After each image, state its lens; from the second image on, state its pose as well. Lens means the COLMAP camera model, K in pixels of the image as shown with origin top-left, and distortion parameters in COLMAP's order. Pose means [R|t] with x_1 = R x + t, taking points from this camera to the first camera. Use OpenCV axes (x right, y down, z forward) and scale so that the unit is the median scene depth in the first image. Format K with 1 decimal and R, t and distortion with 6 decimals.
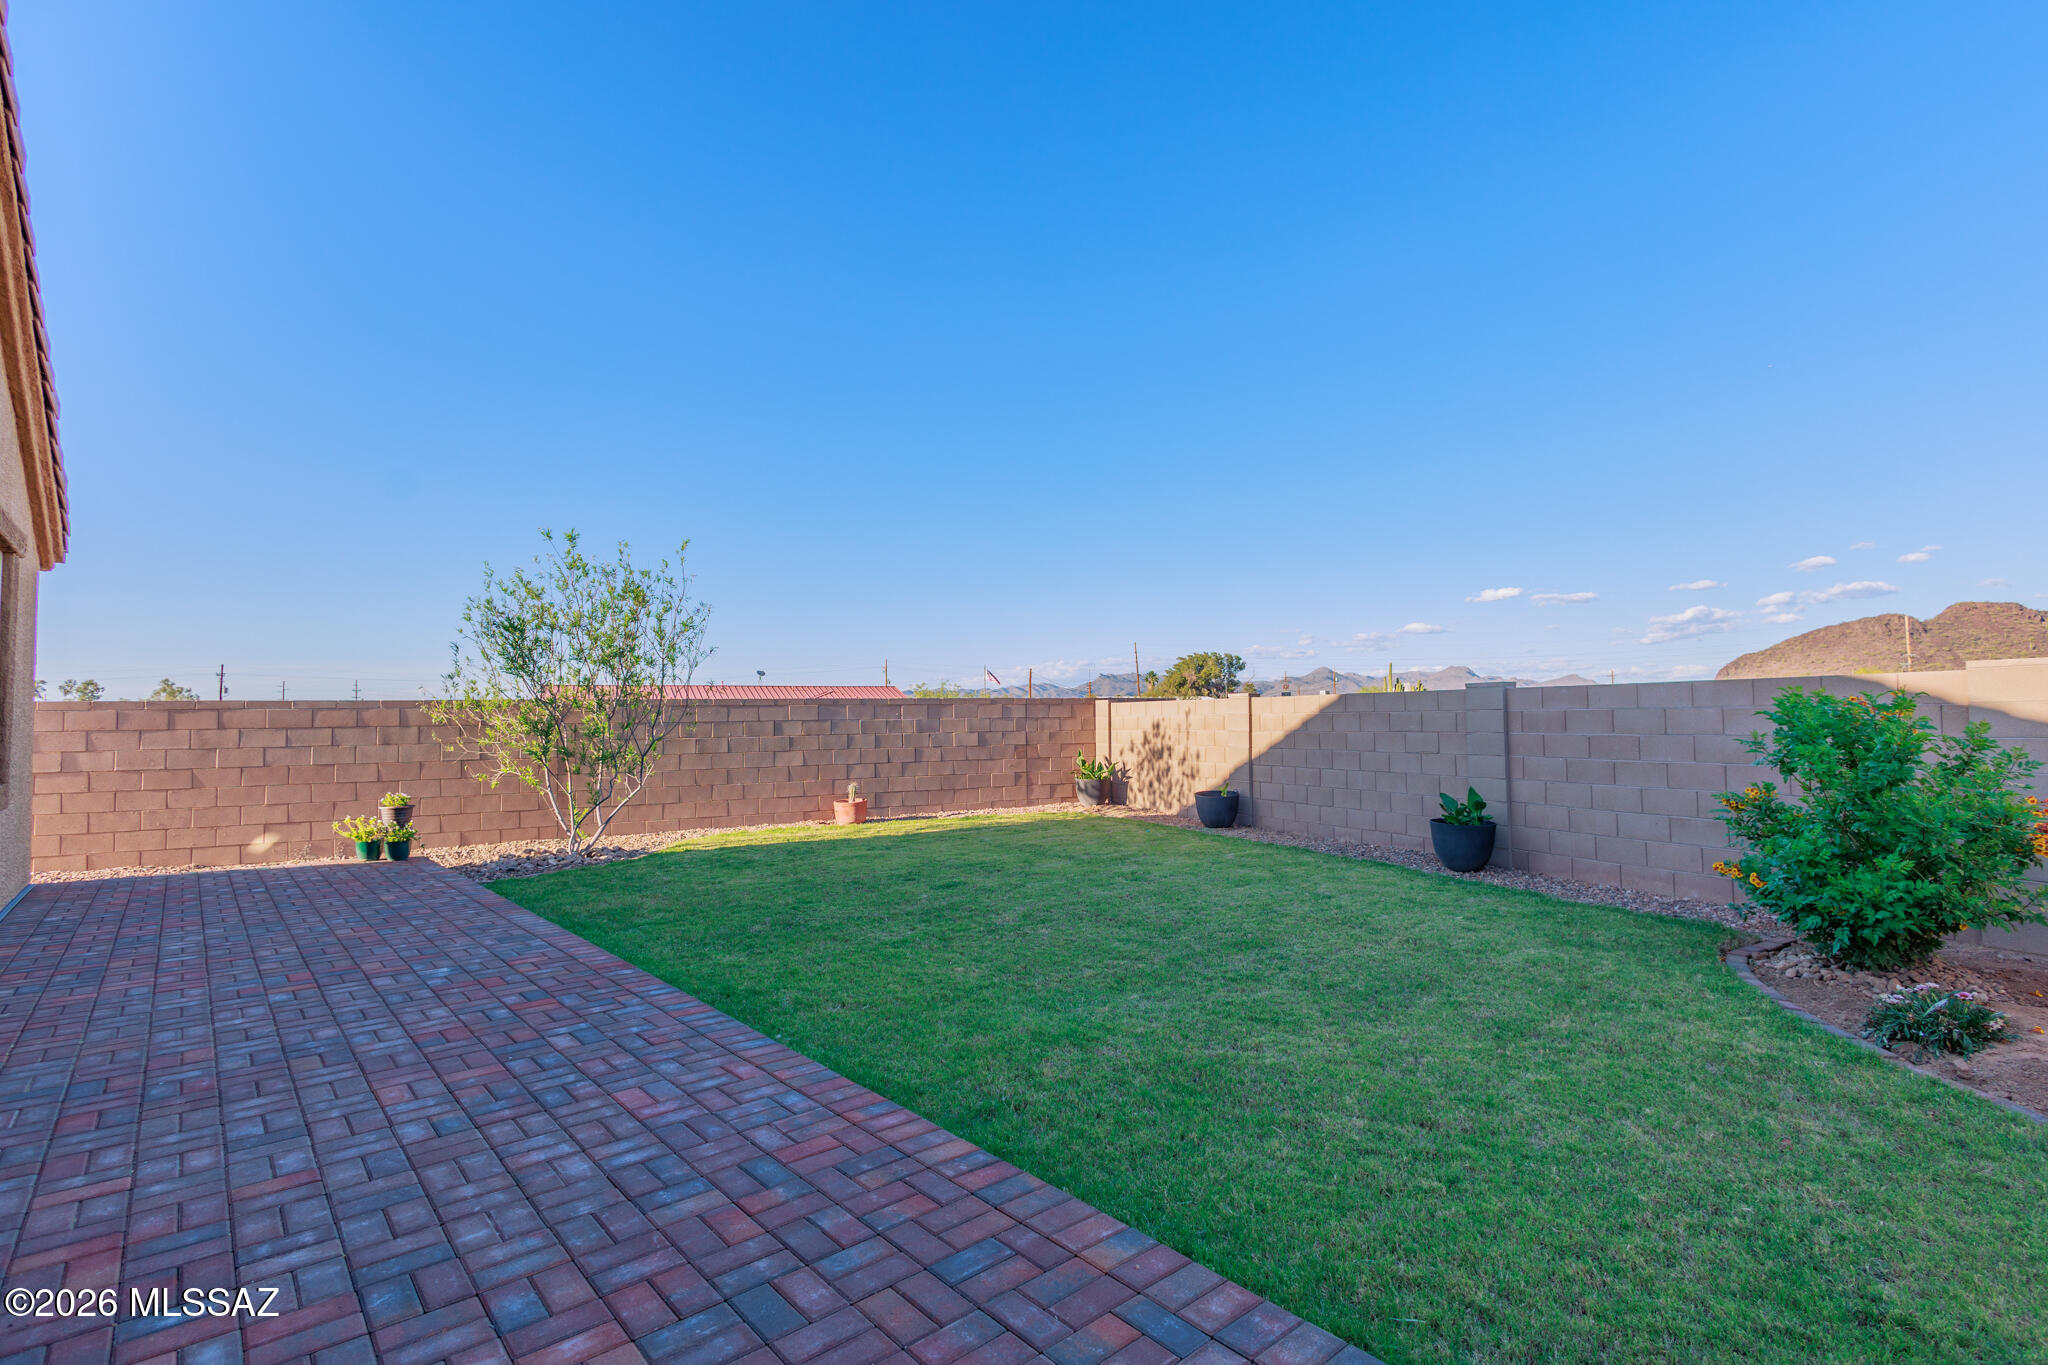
lens RADIAL K [[939.4, 0, 1024.0], [0, 939.4, 682.5], [0, 0, 1]] dist [0.006246, 0.000098]
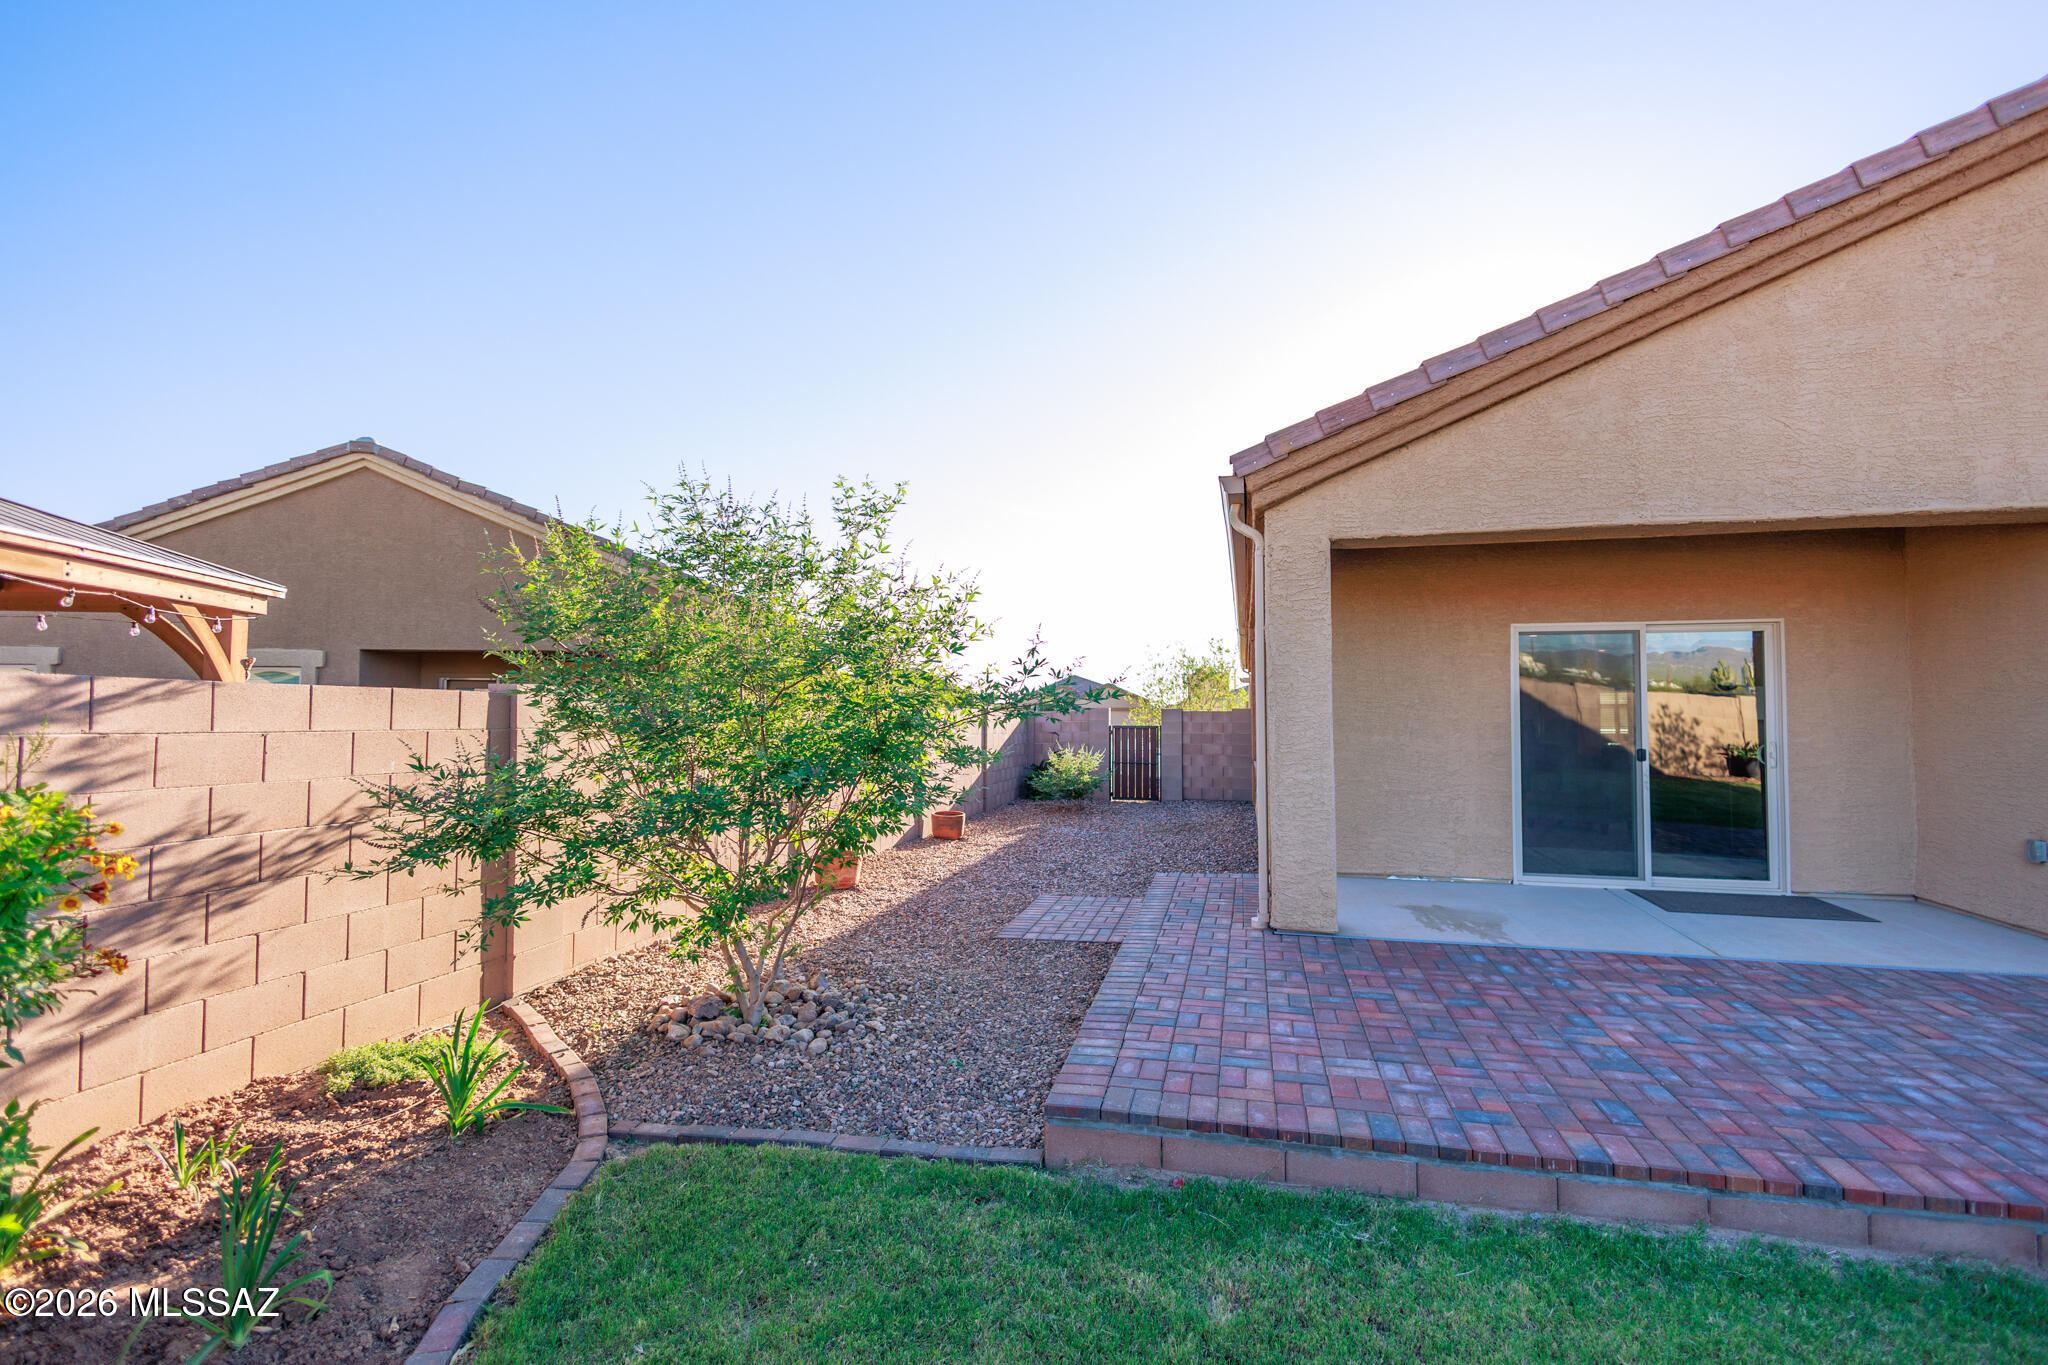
lens RADIAL K [[946.6, 0, 1024.0], [0, 946.6, 682.5], [0, 0, 1]] dist [0.007983, -0.000742]
pose [[-0.816774, -0.006781, -0.576917, 0.345022], [0.031560, 0.997909, -0.056411, 0.001427], [0.576093, -0.064283, -0.814852, 0.382166]]
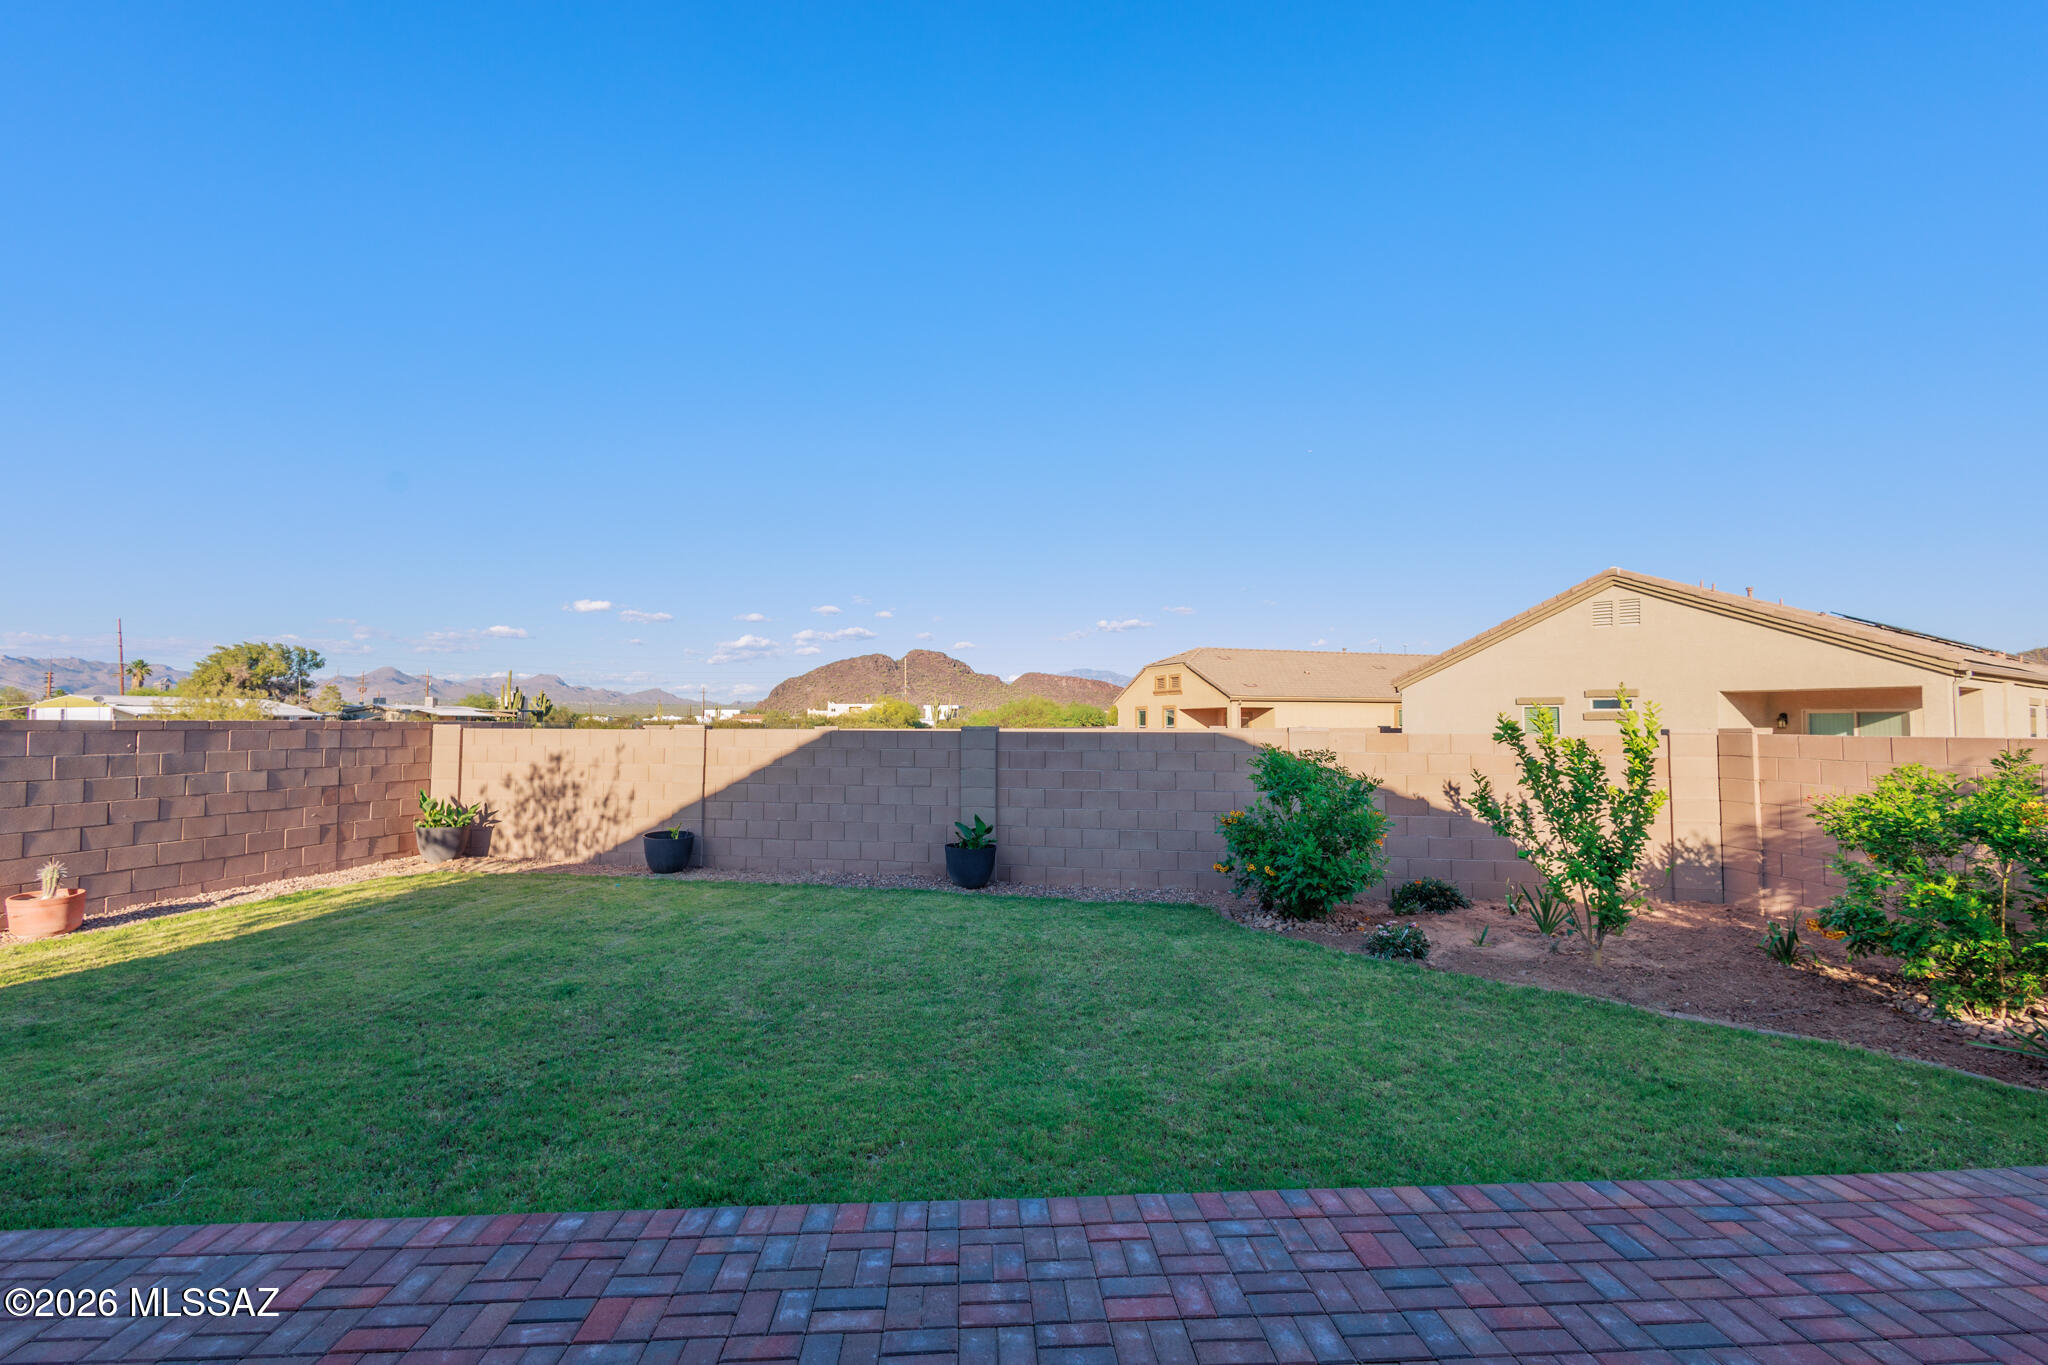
lens RADIAL K [[946.6, 0, 1024.0], [0, 946.6, 682.5], [0, 0, 1]] dist [0.007983, -0.000742]
pose [[0.612811, 0.049267, 0.788692, -0.366310], [-0.041847, 0.998677, -0.029869, -0.019106], [-0.789121, -0.014700, 0.614062, 0.190996]]
